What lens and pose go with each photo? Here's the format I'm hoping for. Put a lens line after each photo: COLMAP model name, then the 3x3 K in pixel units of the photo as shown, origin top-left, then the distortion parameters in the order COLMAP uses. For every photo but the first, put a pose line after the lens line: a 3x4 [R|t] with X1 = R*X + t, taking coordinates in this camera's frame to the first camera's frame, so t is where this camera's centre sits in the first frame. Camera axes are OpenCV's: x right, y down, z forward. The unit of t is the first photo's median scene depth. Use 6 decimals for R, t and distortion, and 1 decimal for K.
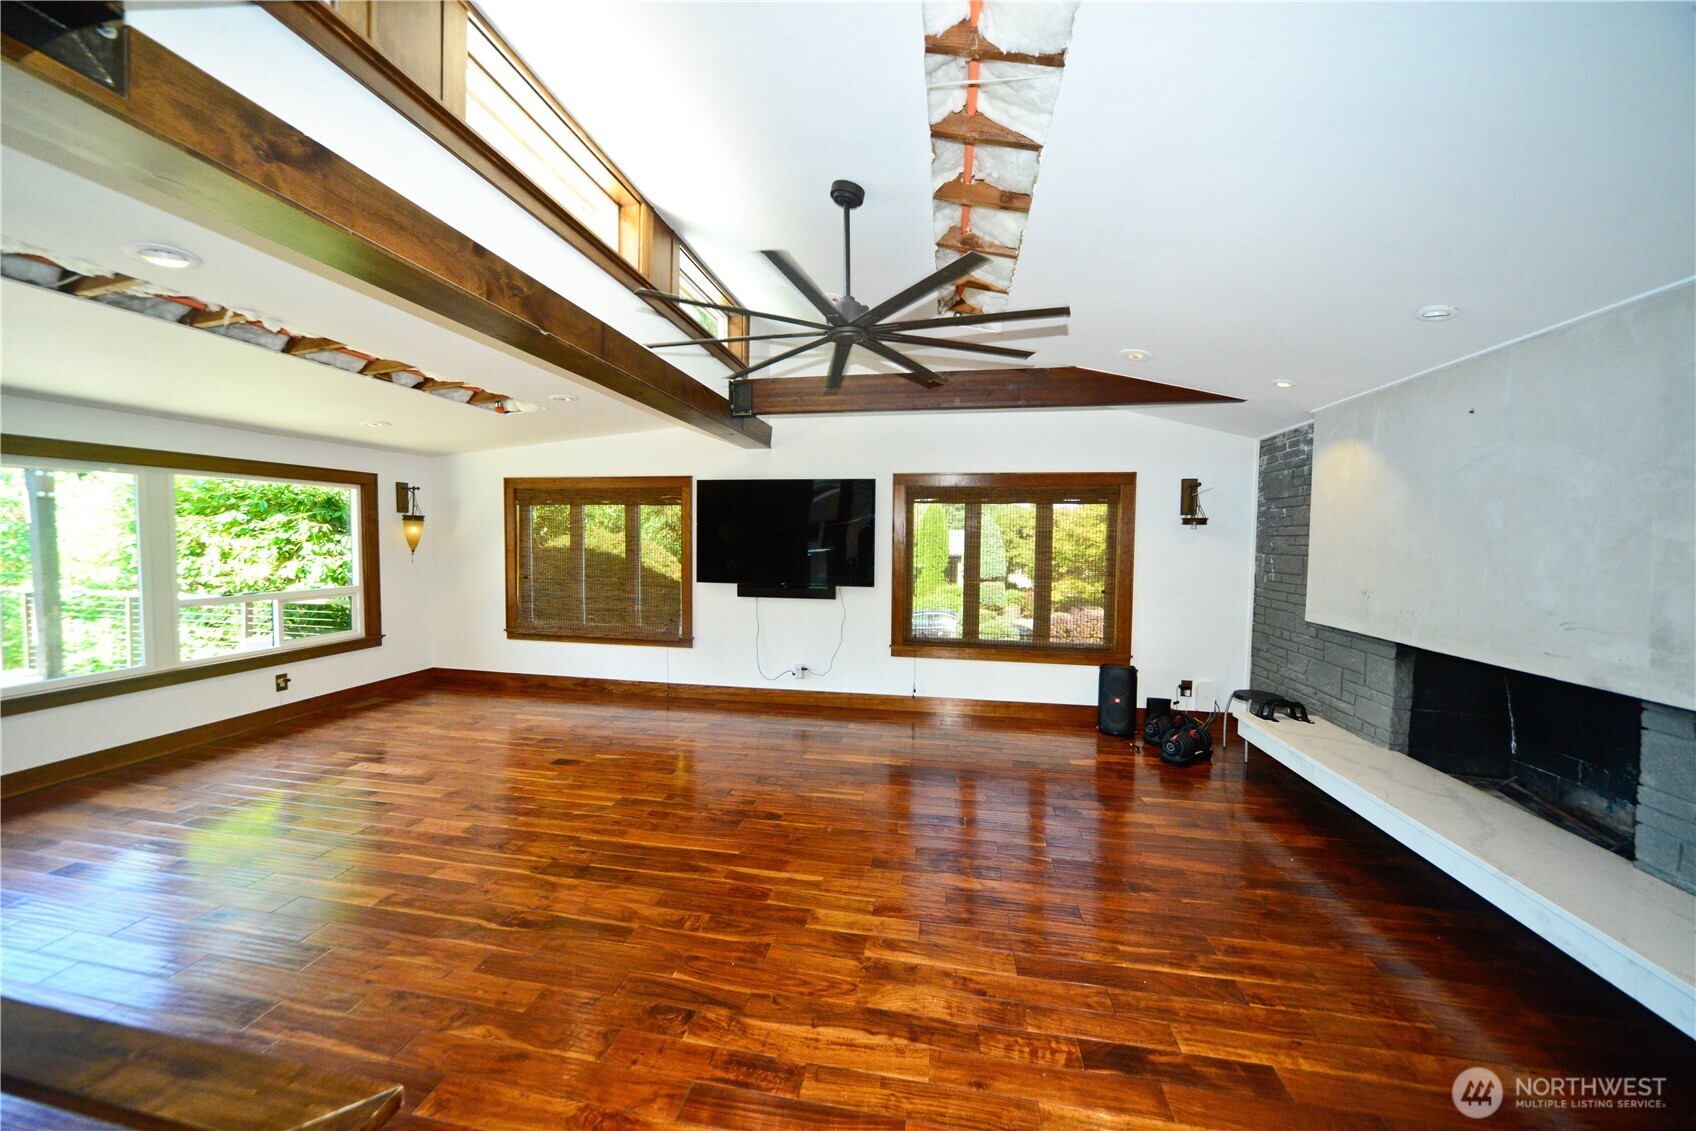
lens RADIAL K [[595.0, 0, 840.2], [0, 595.0, 562.5], [0, 0, 1]] dist [-0.006304, 0.000218]
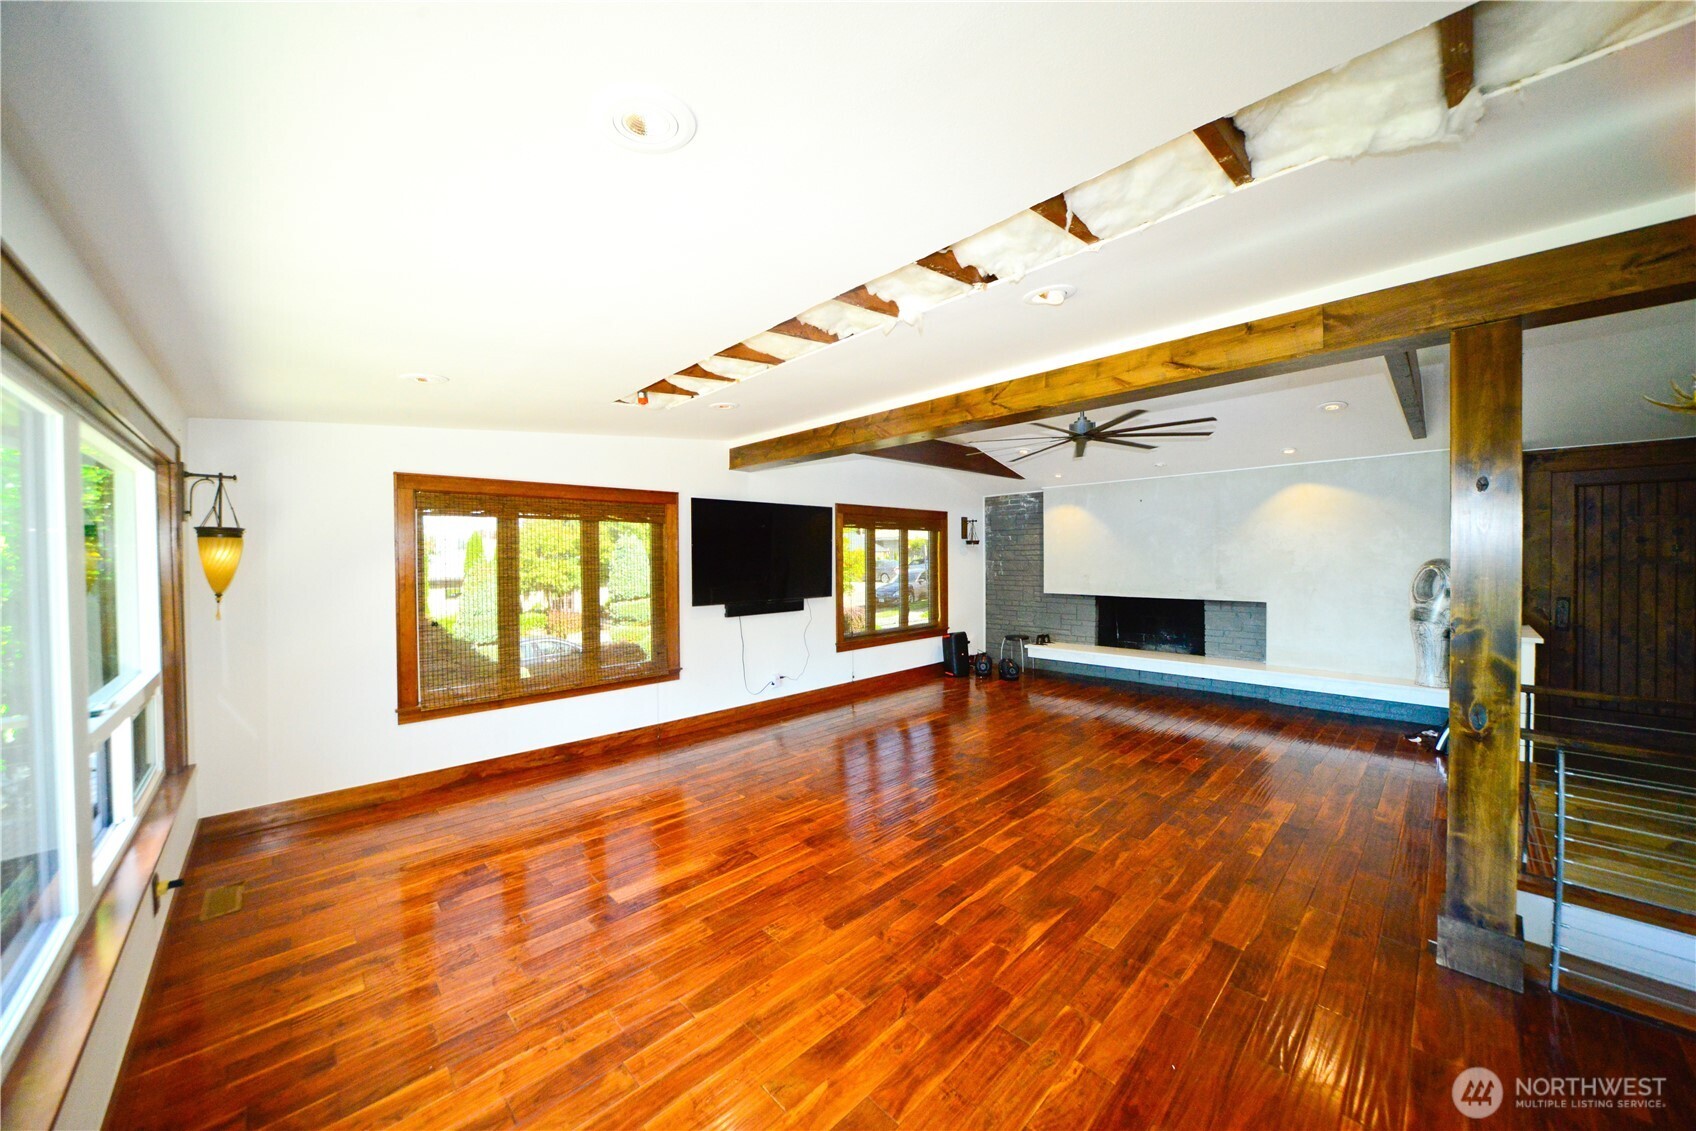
lens RADIAL K [[595.0, 0, 838.6], [0, 595.0, 563.5], [0, 0, 1]] dist [-0.006304, 0.000218]
pose [[0.588976, -0.027045, 0.807698, -0.944187], [0.050016, 0.998744, -0.003030, -0.021619], [-0.806601, 0.042182, 0.589589, 0.289822]]
